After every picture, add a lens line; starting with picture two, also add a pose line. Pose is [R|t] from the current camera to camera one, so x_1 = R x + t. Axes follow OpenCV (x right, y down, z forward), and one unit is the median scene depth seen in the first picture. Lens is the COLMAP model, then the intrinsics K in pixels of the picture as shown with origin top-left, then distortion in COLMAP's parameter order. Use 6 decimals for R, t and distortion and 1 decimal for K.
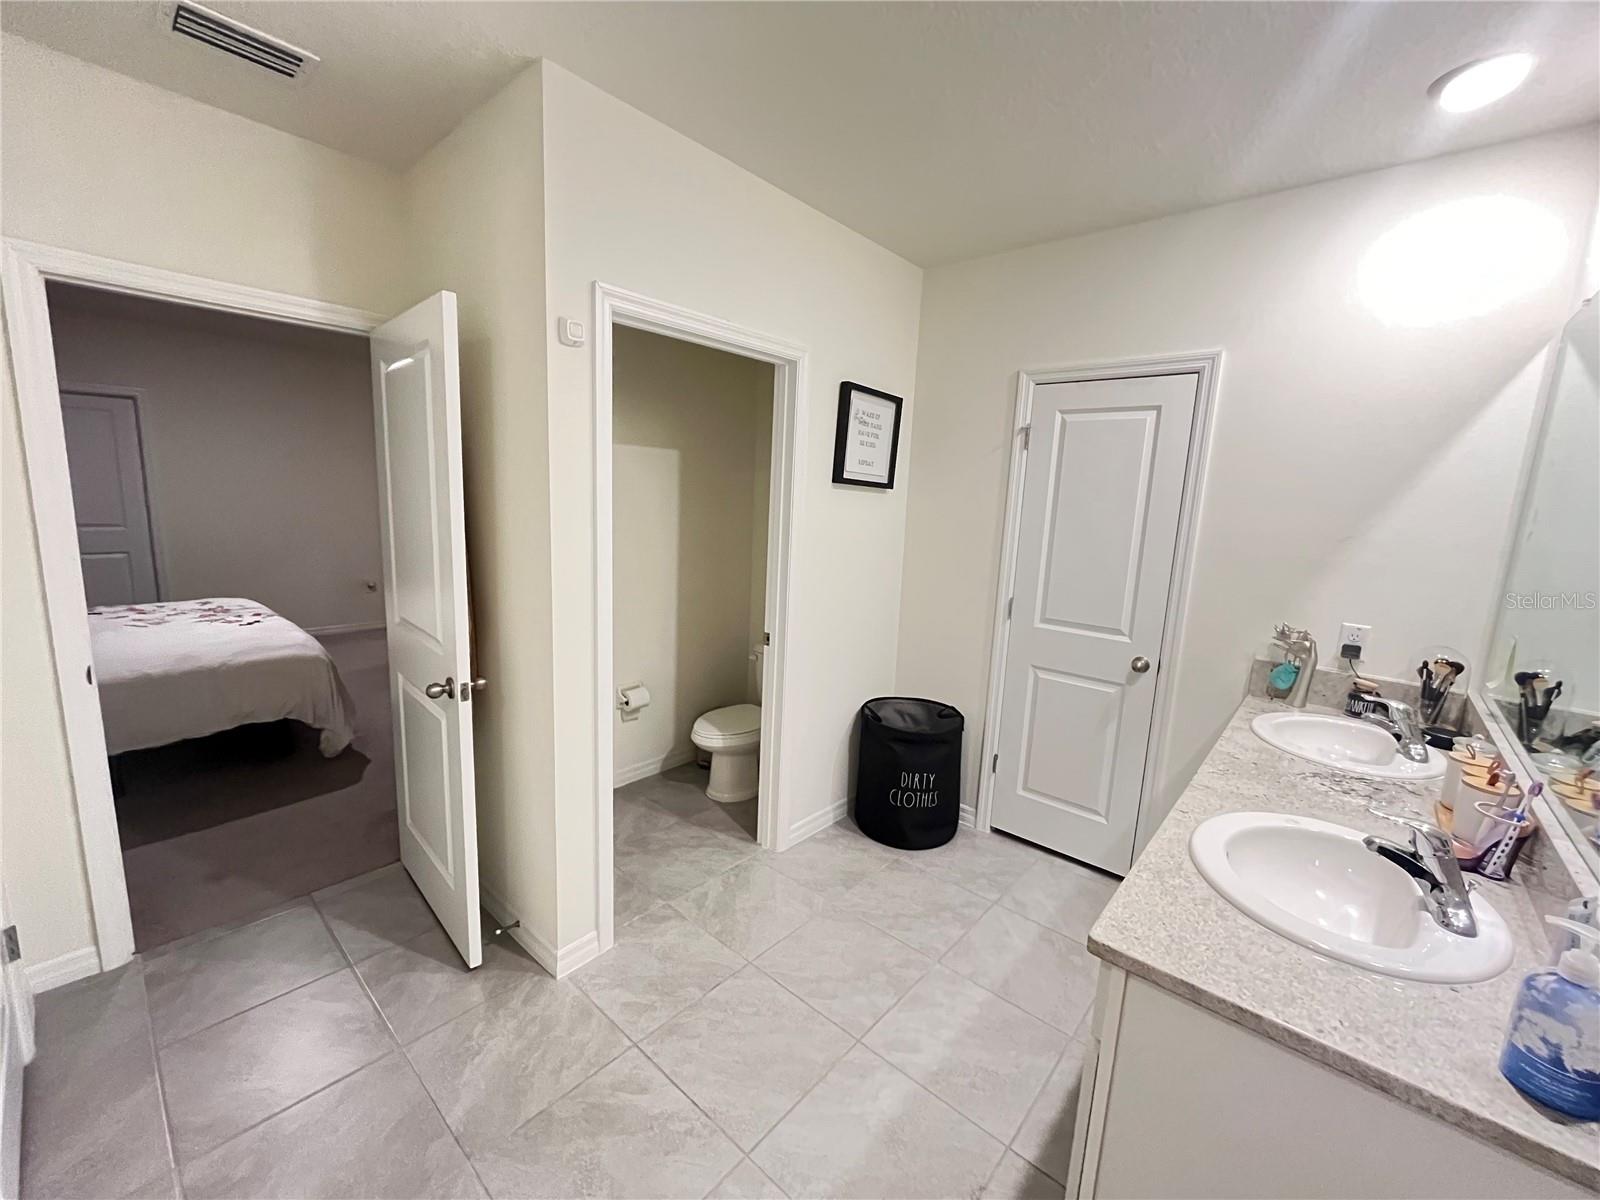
lens RADIAL K [[648.5, 0, 797.3], [0, 648.5, 596.5], [0, 0, 1]] dist [-0.003210, 0.000555]
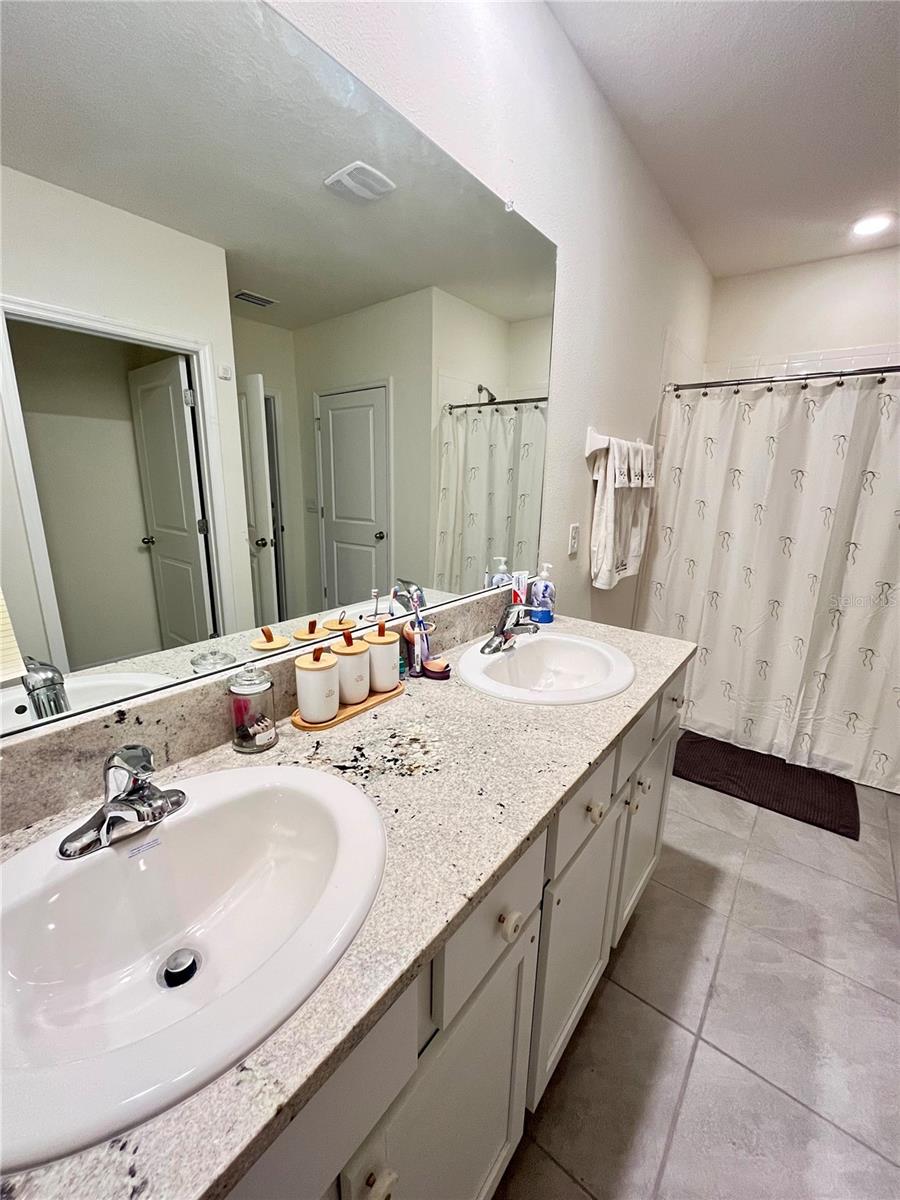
lens RADIAL K [[486.4, 0, 451.4], [0, 486.4, 598.4], [0, 0, 1]] dist [-0.003210, 0.000555]
pose [[-0.996849, -0.050016, -0.061567, 0.816396], [-0.070589, 0.913393, 0.400912, -0.097164], [0.036183, 0.403995, -0.914045, 1.423591]]
